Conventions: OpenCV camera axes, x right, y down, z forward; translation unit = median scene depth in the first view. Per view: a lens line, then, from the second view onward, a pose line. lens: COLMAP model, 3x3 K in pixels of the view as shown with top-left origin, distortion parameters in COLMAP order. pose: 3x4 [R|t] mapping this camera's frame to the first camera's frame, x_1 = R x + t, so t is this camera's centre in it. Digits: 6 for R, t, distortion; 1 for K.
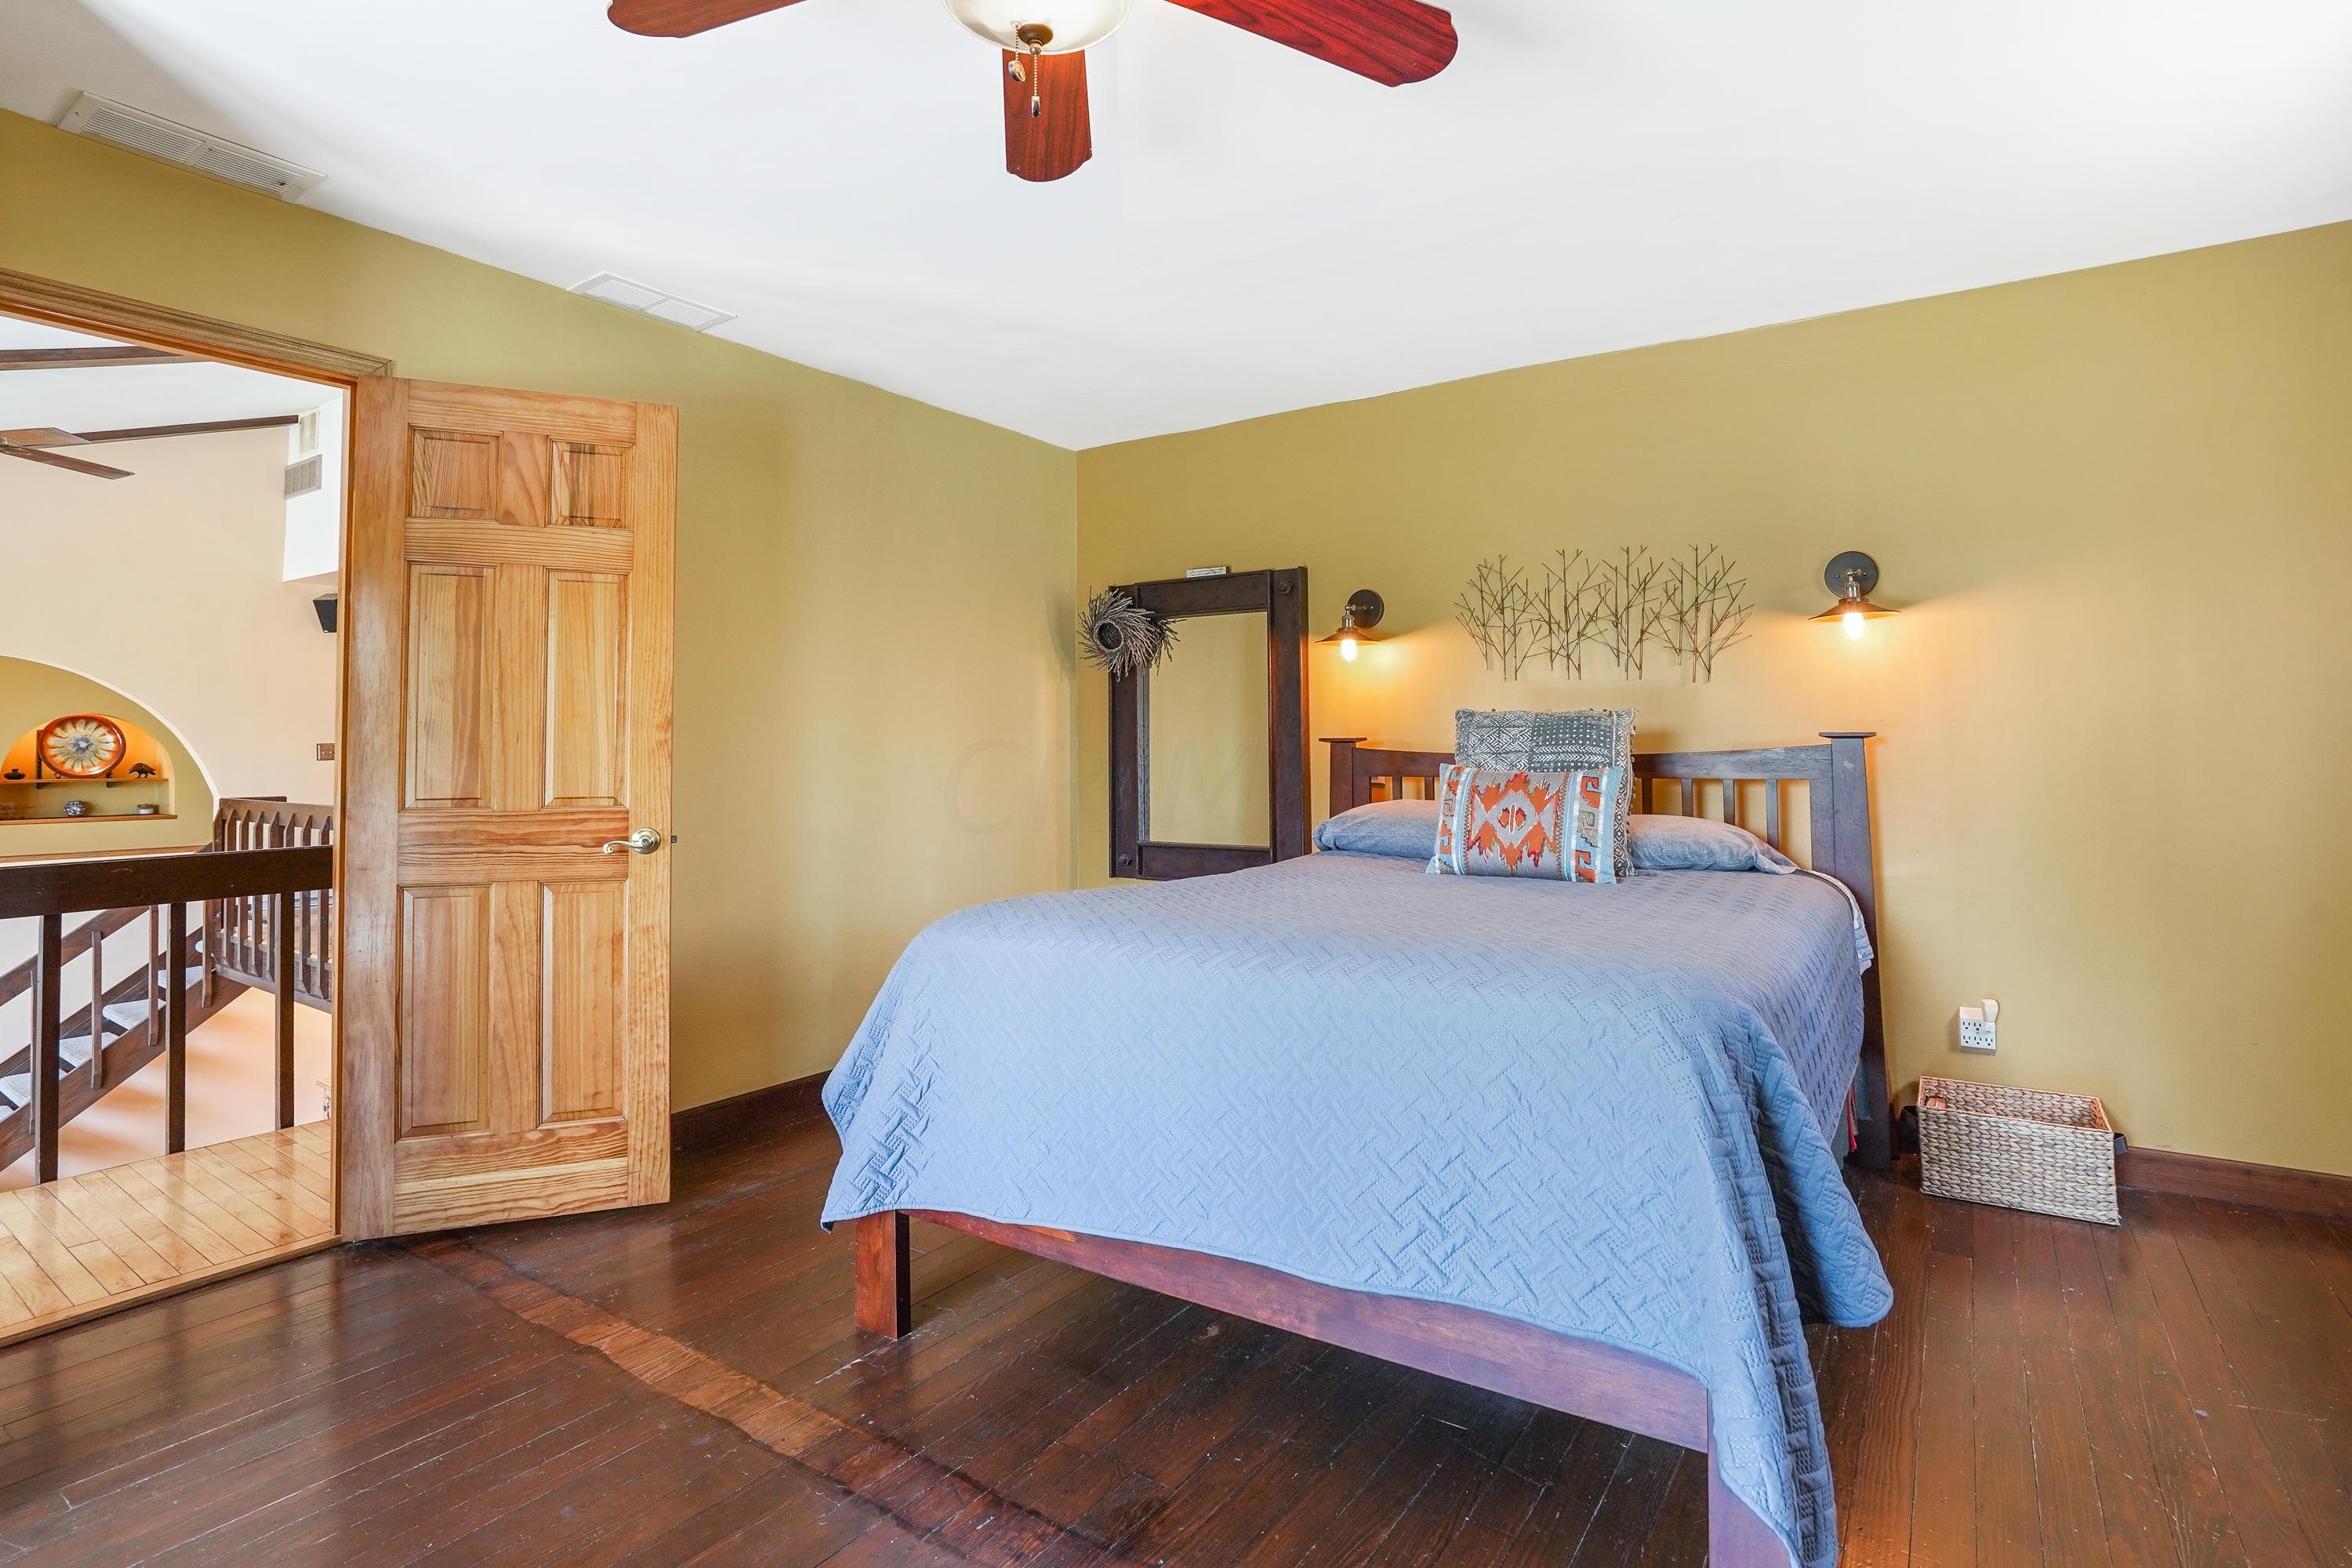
lens RADIAL K [[1137.4, 0, 1181.2], [0, 1137.4, 707.3], [0, 0, 1]] dist [-0.048844, 0.014961]
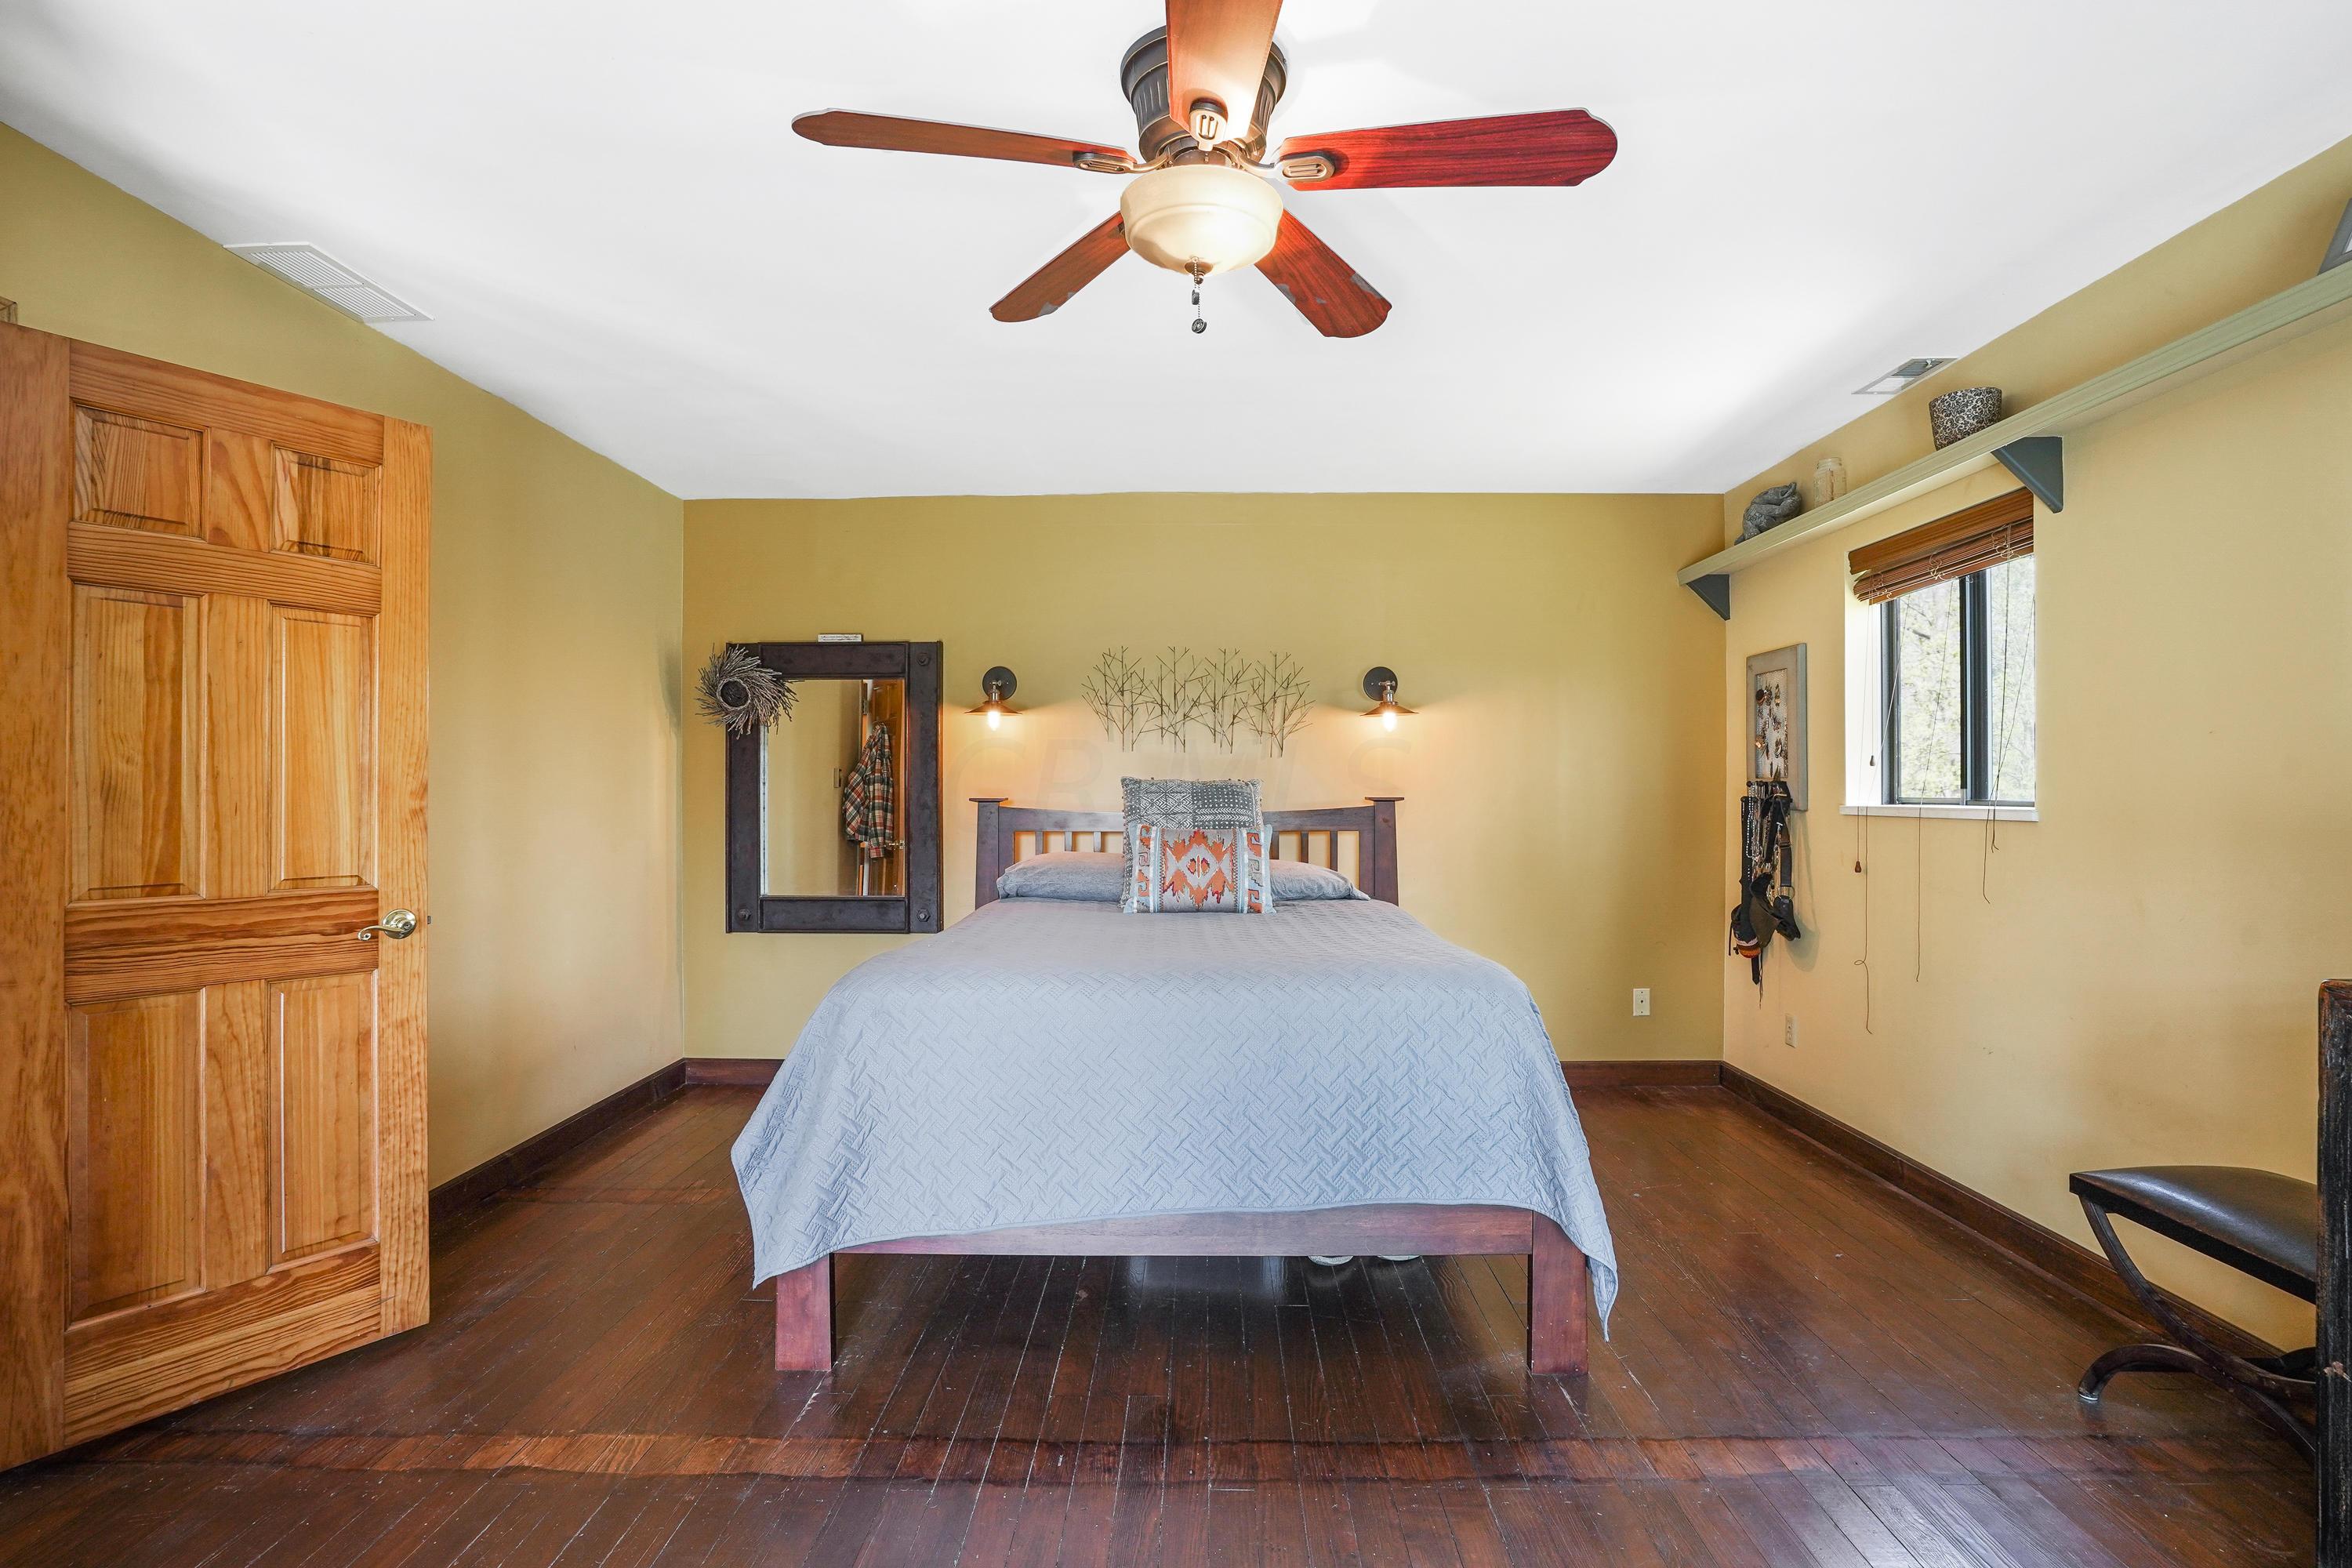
lens RADIAL K [[1091.5, 0, 1170.3], [0, 1091.5, 796.0], [0, 0, 1]] dist [-0.060201, 0.026201]
pose [[0.849622, 0.001244, 0.527391, -0.404608], [-0.021679, 0.999234, 0.032567, -0.021154], [-0.526947, -0.039103, 0.848998, -0.018751]]
